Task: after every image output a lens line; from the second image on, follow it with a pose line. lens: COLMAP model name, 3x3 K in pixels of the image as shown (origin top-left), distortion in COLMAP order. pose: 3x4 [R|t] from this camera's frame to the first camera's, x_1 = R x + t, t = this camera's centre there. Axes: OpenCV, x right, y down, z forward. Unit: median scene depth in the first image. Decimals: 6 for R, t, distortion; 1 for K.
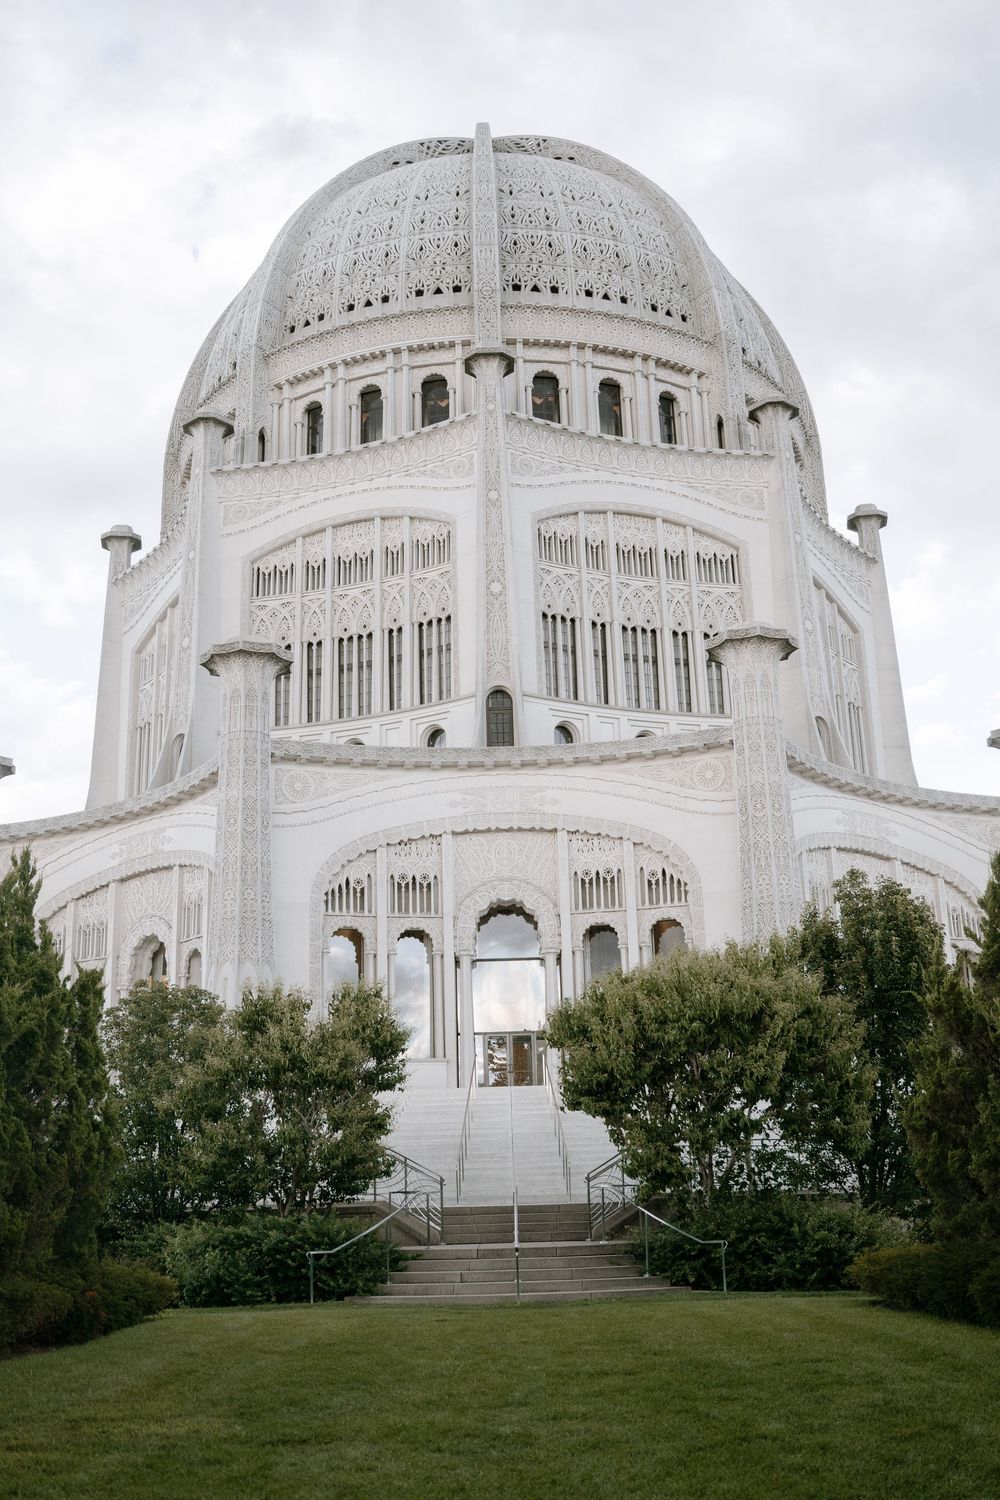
lens RADIAL K [[1597.0, 0, 500.0], [0, 1597.0, 750.0], [0, 0, 1]] dist [-0.184058, 0.187737]
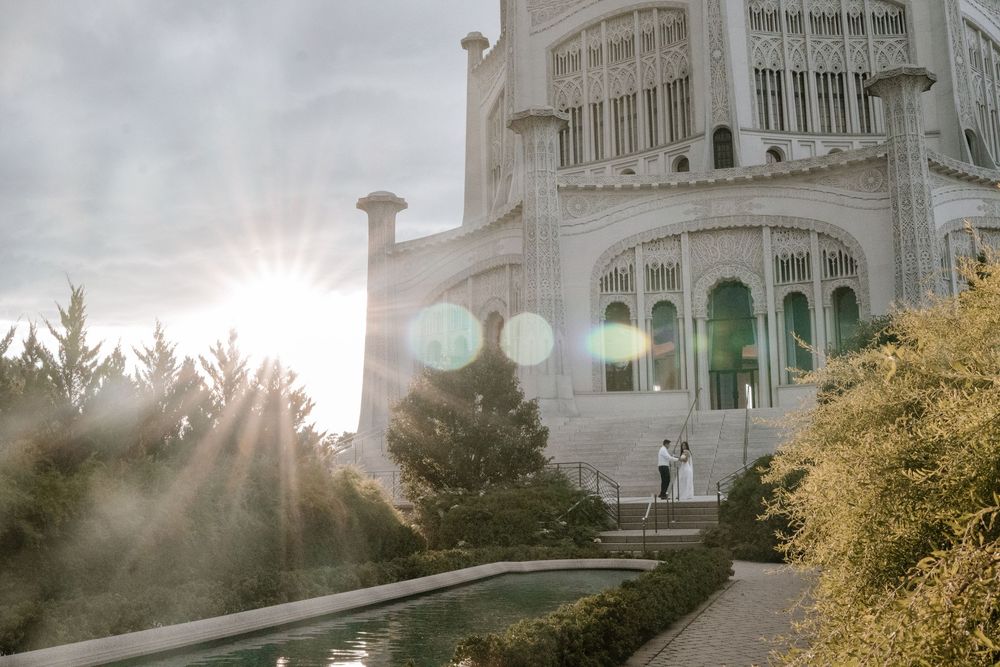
lens RADIAL K [[1086.3, 0, 500.0], [0, 1086.3, 333.5], [0, 0, 1]] dist [-0.160654, 0.129884]
pose [[0.957406, -0.032808, -0.286874, 0.069489], [0.076264, 0.986975, 0.141648, -0.006996], [0.278490, -0.157493, 0.947438, 0.022288]]
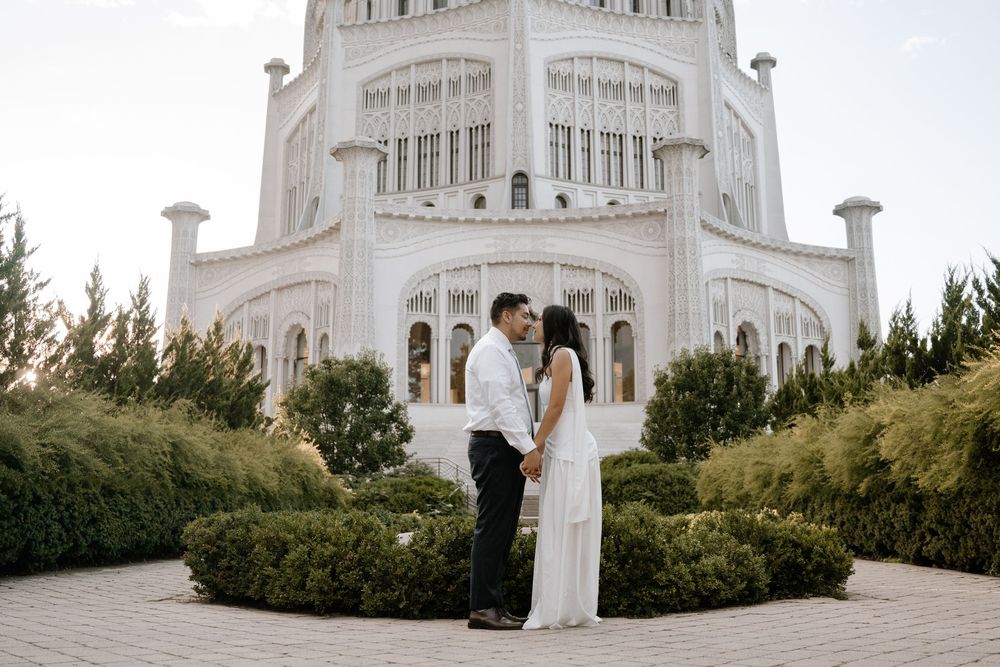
lens RADIAL K [[1064.7, 0, 500.0], [0, 1064.7, 333.5], [0, 0, 1]] dist [-0.184058, 0.187737]
pose [[0.999554, 0.021783, -0.020440, 0.004510], [-0.018998, 0.991625, 0.127744, -0.012205], [0.023051, -0.127299, 0.991597, -0.048301]]
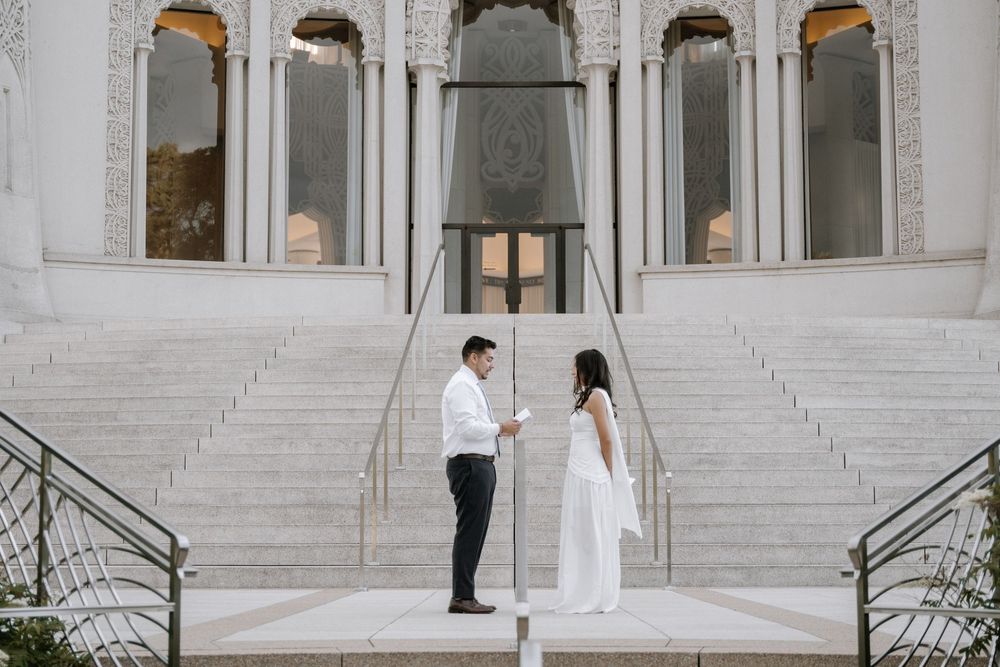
lens RADIAL K [[1816.3, 0, 500.0], [0, 1816.3, 333.5], [0, 0, 1]] dist [0.006337, 0.044457]
pose [[0.999687, 0.024613, -0.004551, 0.004575], [-0.023428, 0.984103, 0.176048, 0.090899], [0.008811, -0.175887, 0.984371, 0.347773]]
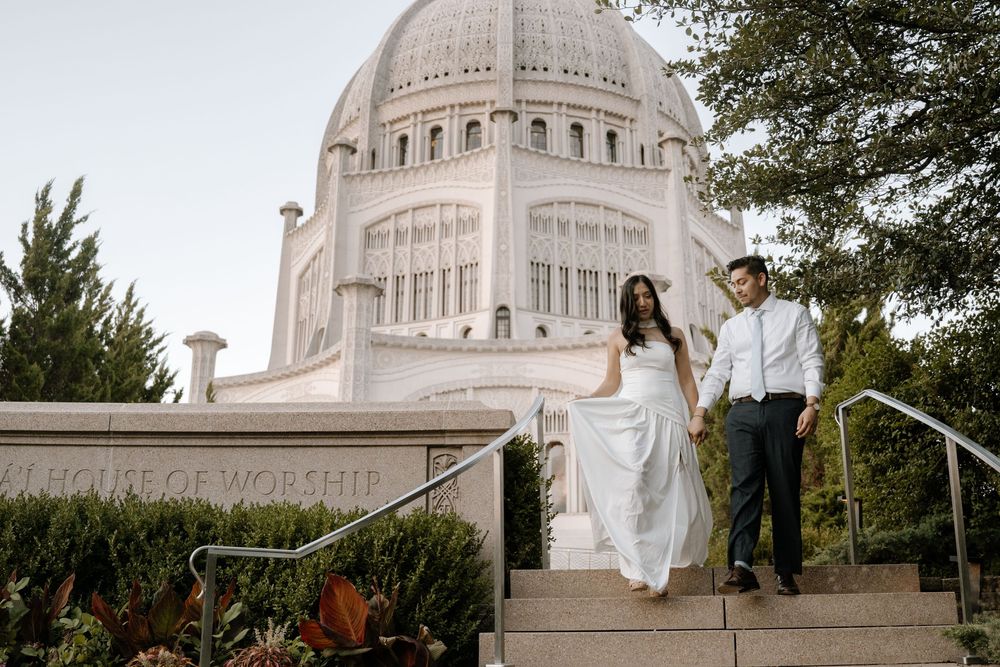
lens RADIAL K [[1088.8, 0, 500.0], [0, 1088.8, 333.5], [0, 0, 1]] dist [-0.192376, 0.217440]
pose [[0.998618, 0.018030, -0.049376, 0.050499], [-0.017924, 0.999836, 0.002597, -0.009640], [0.049415, -0.001708, 0.998777, -0.173056]]
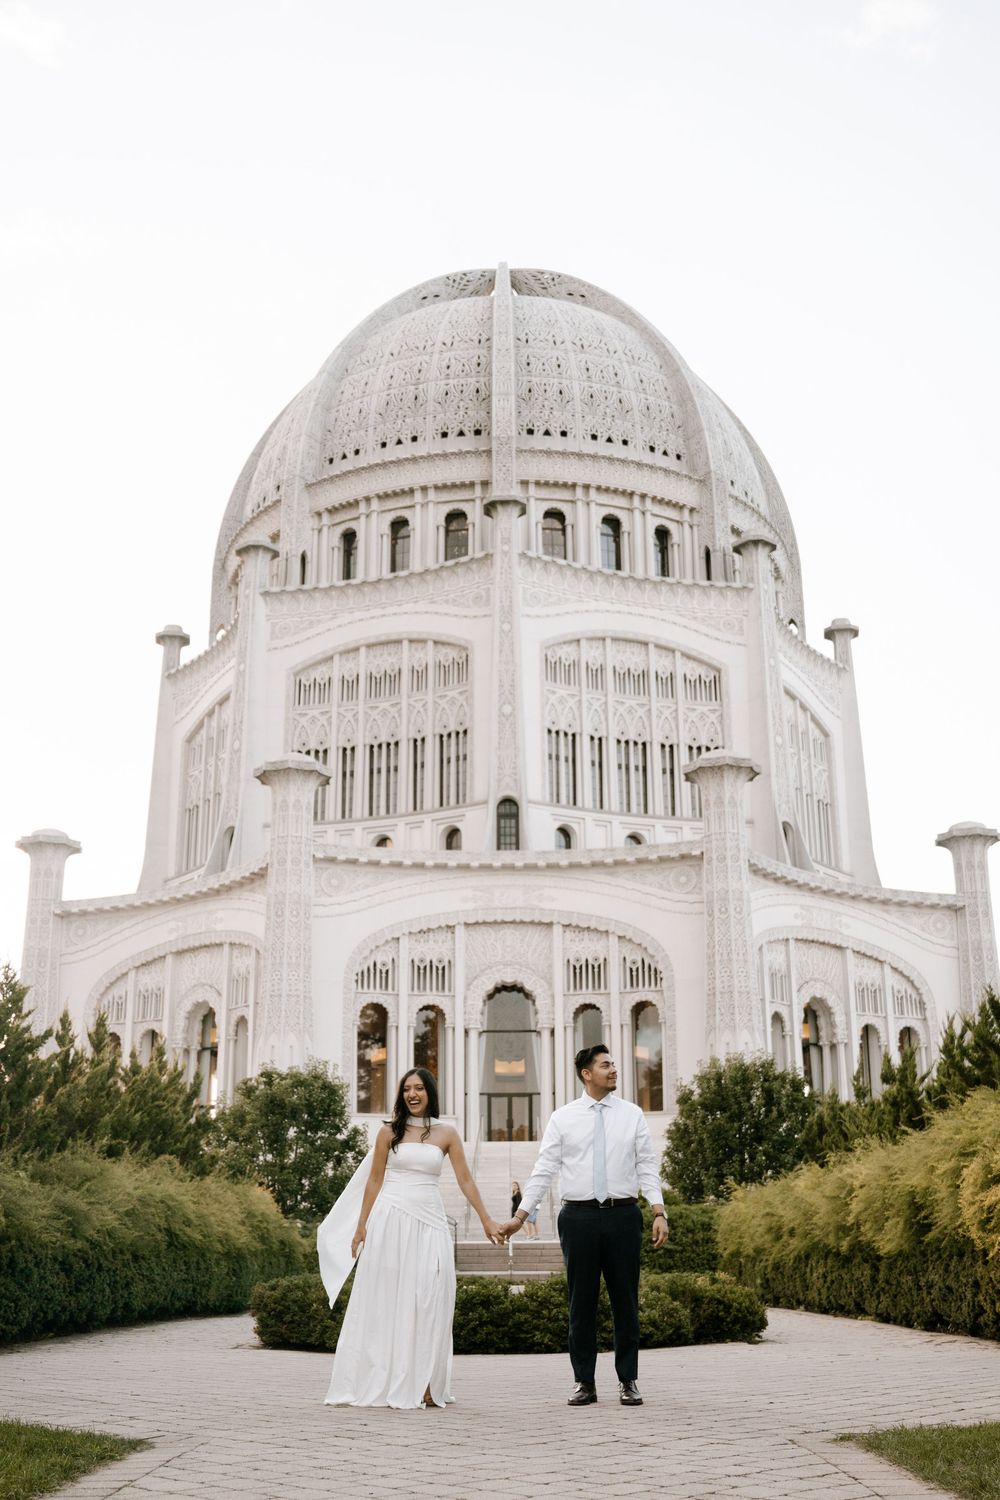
lens RADIAL K [[1633.1, 0, 500.0], [0, 1633.1, 750.0], [0, 0, 1]] dist [-0.192376, 0.217440]
pose [[0.999771, 0.019405, -0.008980, 0.003876], [-0.019511, 0.999740, -0.011821, -0.052559], [0.008748, 0.011993, 0.999890, -0.171610]]
